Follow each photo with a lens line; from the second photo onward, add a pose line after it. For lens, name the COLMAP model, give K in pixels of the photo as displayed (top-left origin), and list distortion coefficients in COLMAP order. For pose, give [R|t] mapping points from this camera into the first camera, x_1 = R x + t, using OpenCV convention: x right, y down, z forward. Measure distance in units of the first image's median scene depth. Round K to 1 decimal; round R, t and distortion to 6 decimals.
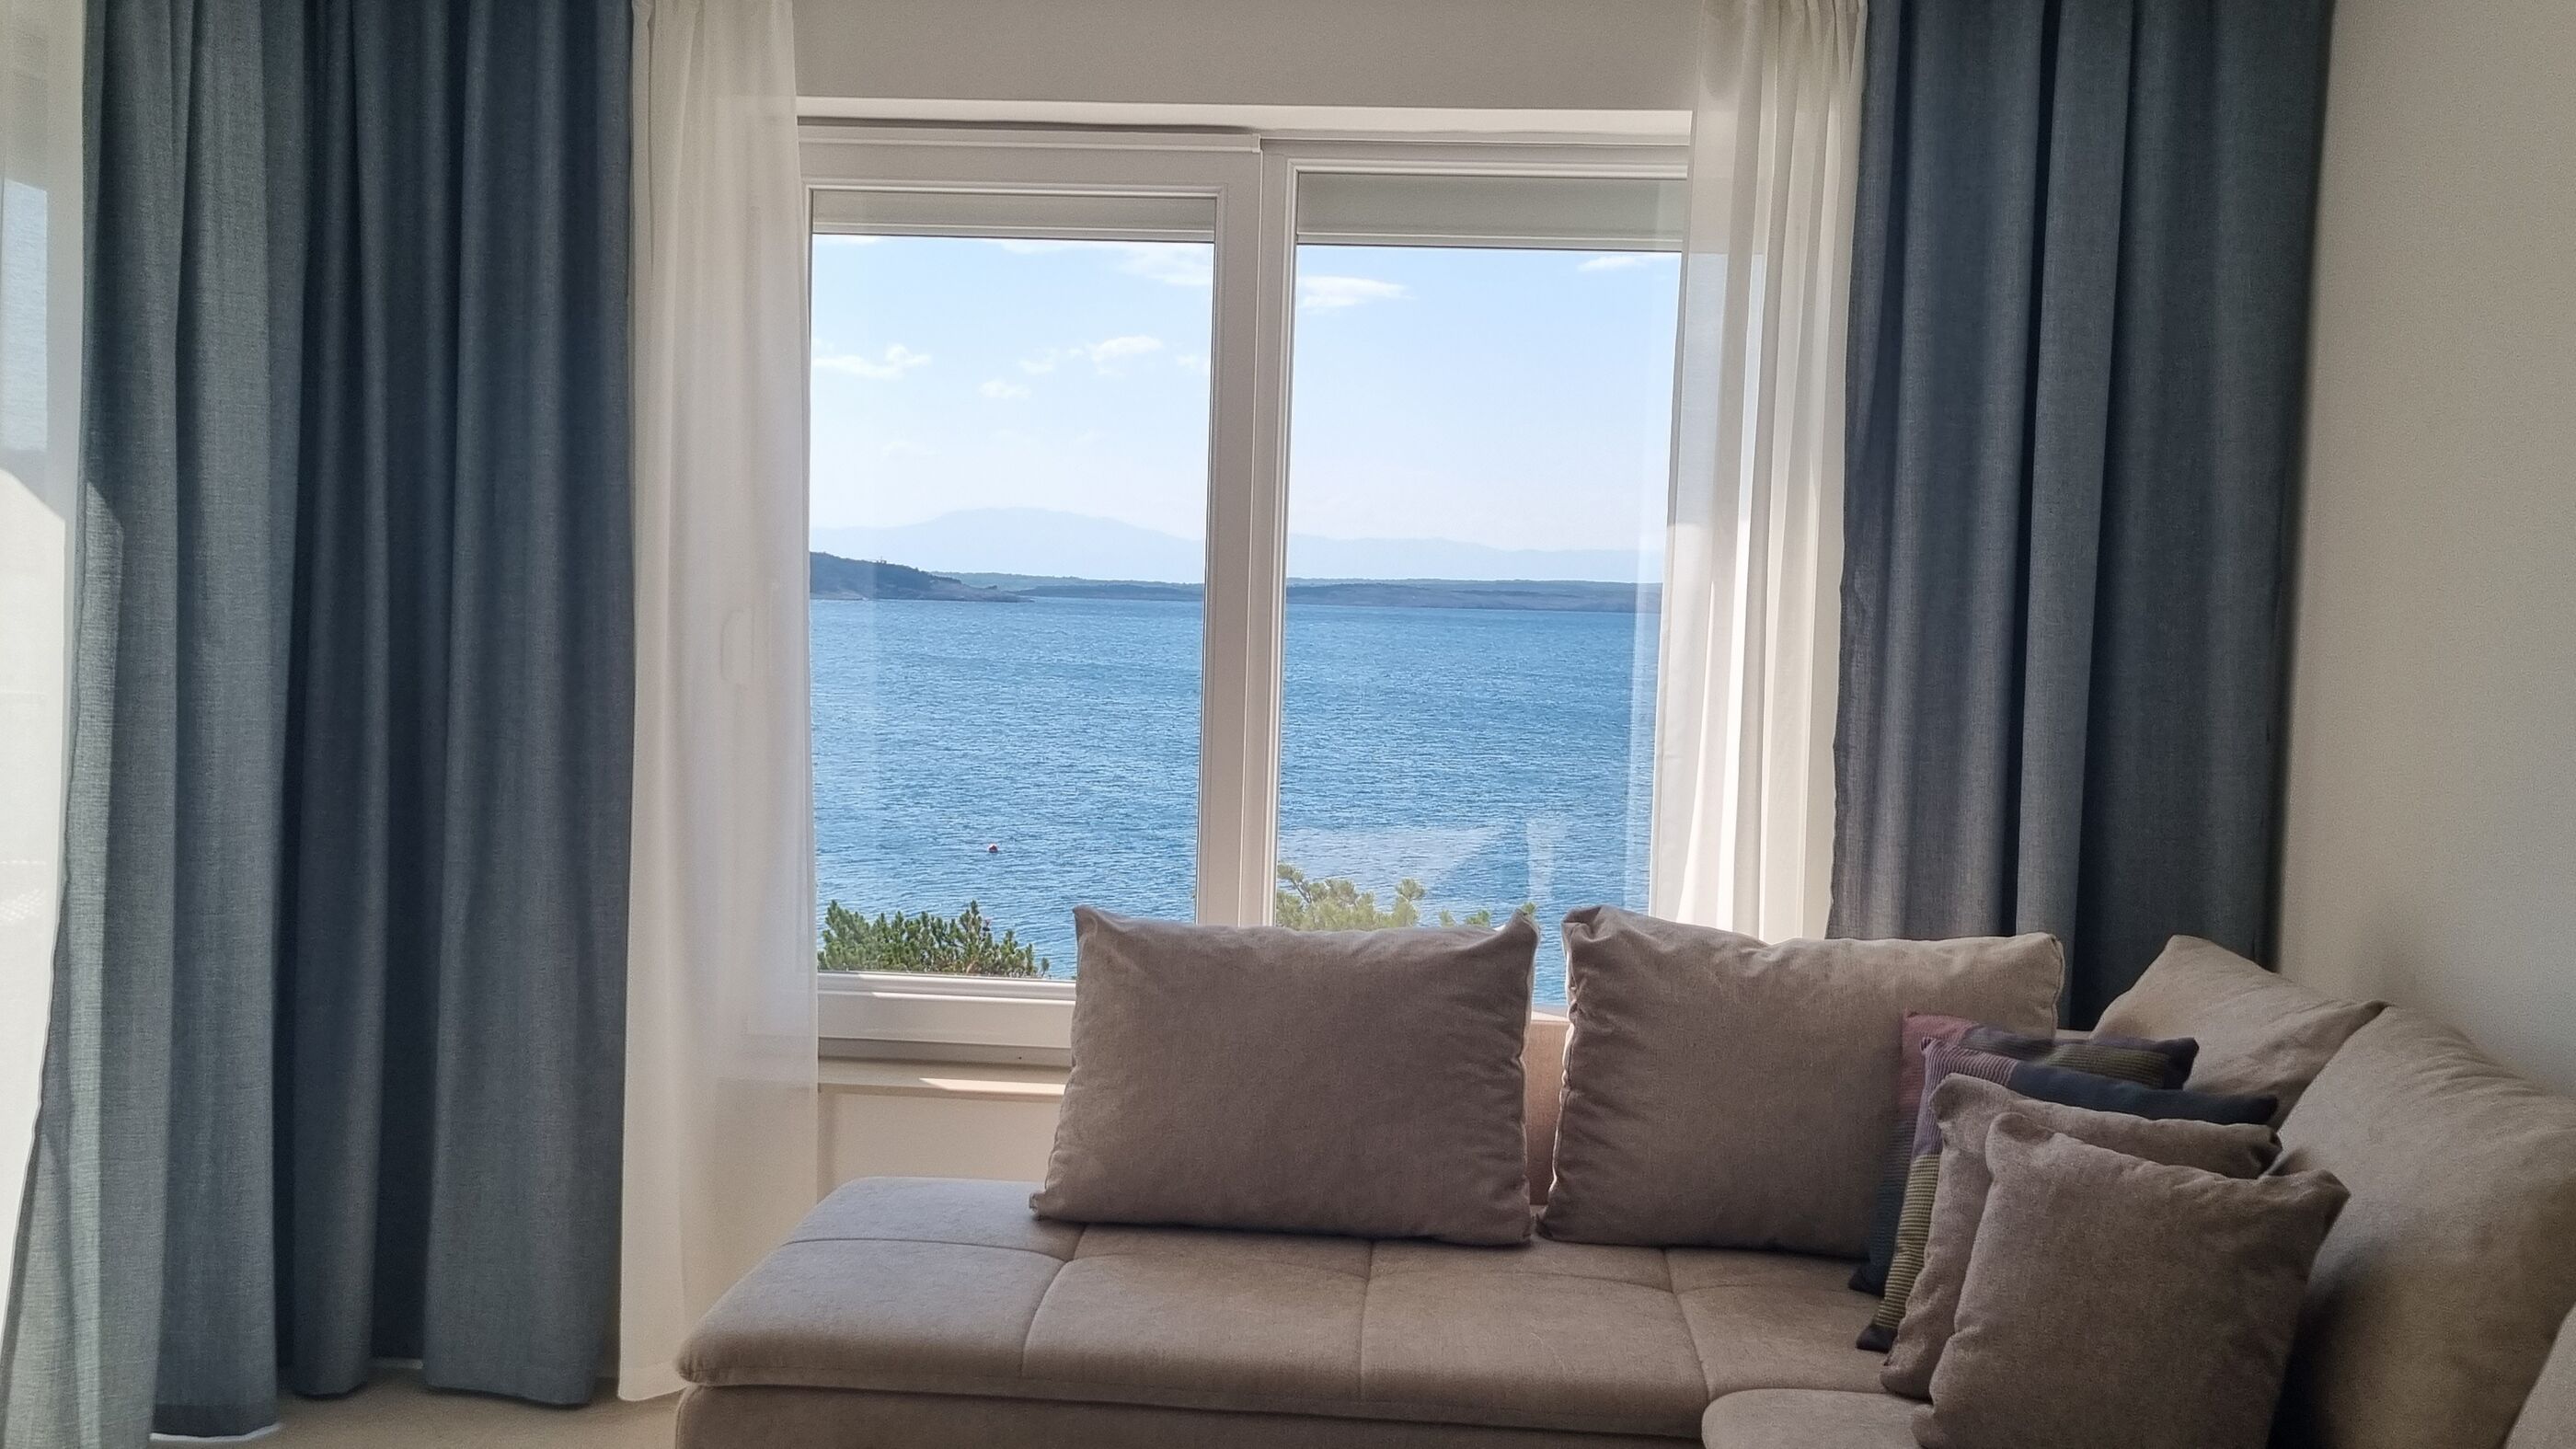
lens RADIAL K [[2426.1, 0, 1271.1], [0, 2426.1, 746.3], [0, 0, 1]] dist [0.046821, 0.000000]
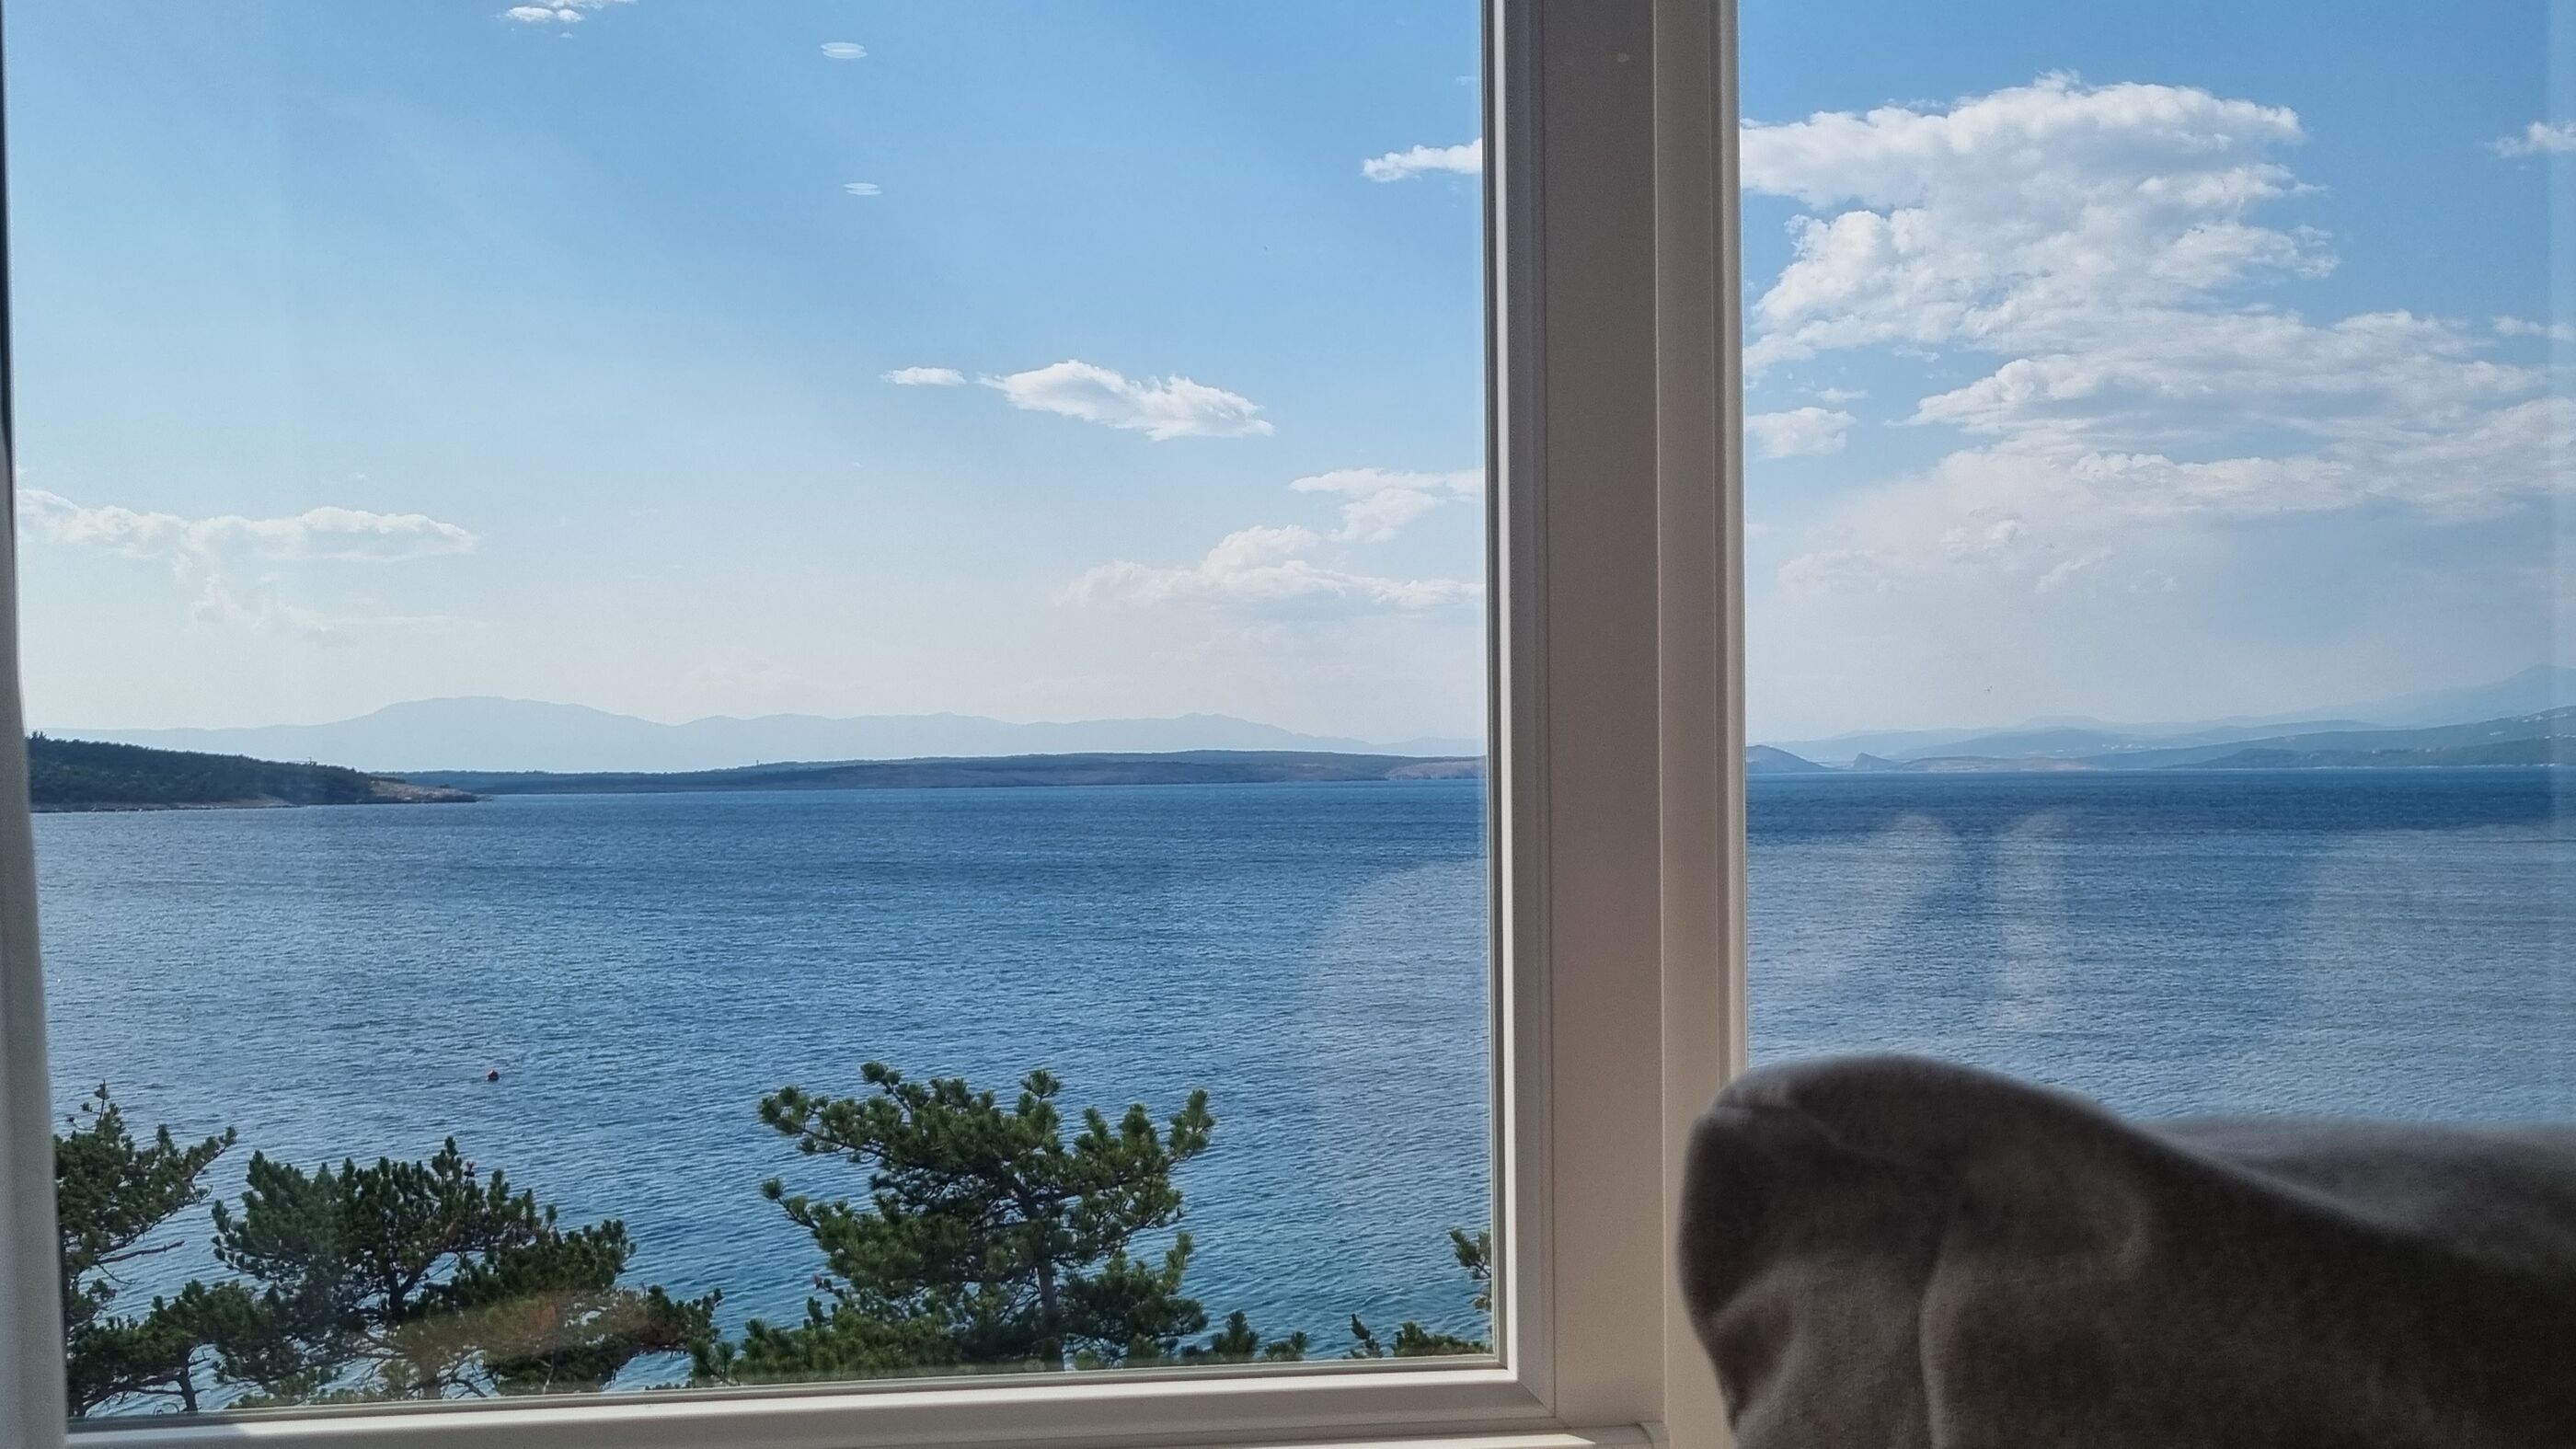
lens RADIAL K [[2599.9, 0, 1284.2], [0, 2599.9, 710.8], [0, 0, 1]] dist [0.040666, 0.000000]
pose [[0.979708, -0.037759, 0.196842, -0.145434], [0.054266, 0.995385, -0.079149, 0.043224], [-0.192945, 0.088225, 0.977235, 0.672663]]
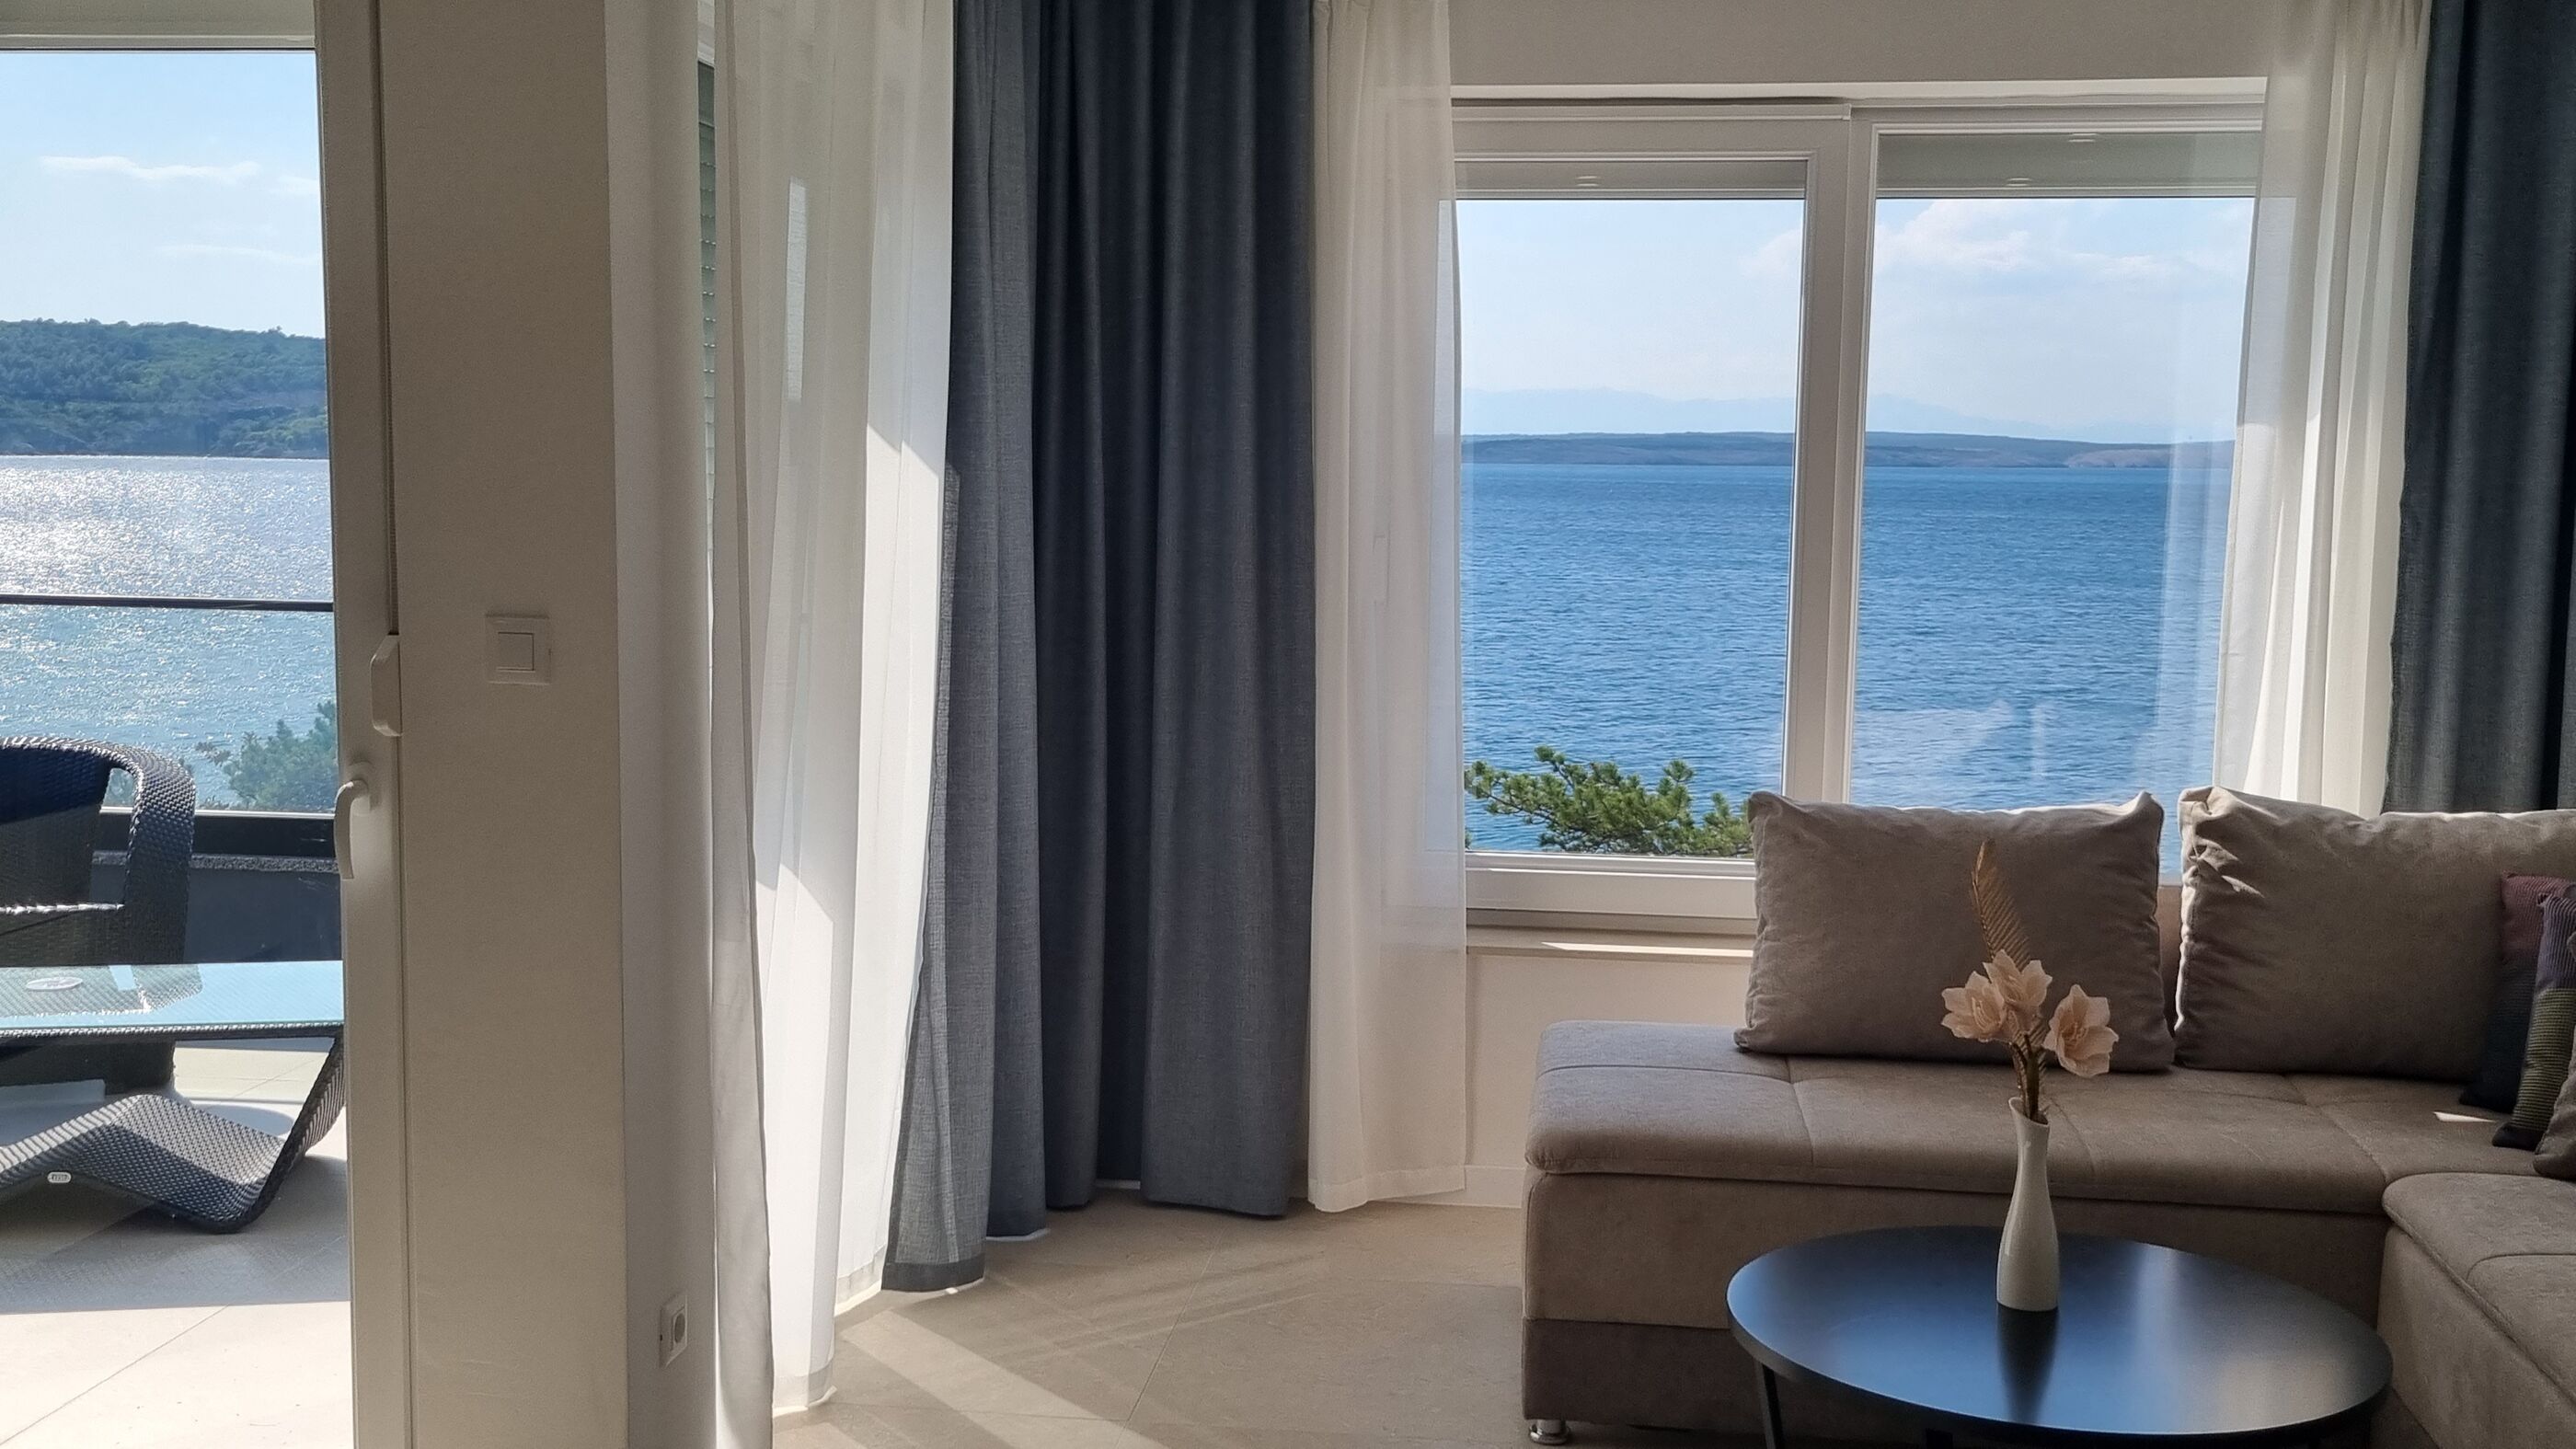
lens RADIAL K [[2599.9, 0, 1272.6], [0, 2599.9, 768.4], [0, 0, 1]] dist [0.040666, 0.000000]
pose [[0.998231, -0.010744, -0.058470, -0.225409], [0.014080, 0.998278, 0.056943, -0.019614], [0.057758, -0.057665, 0.996664, -0.258697]]
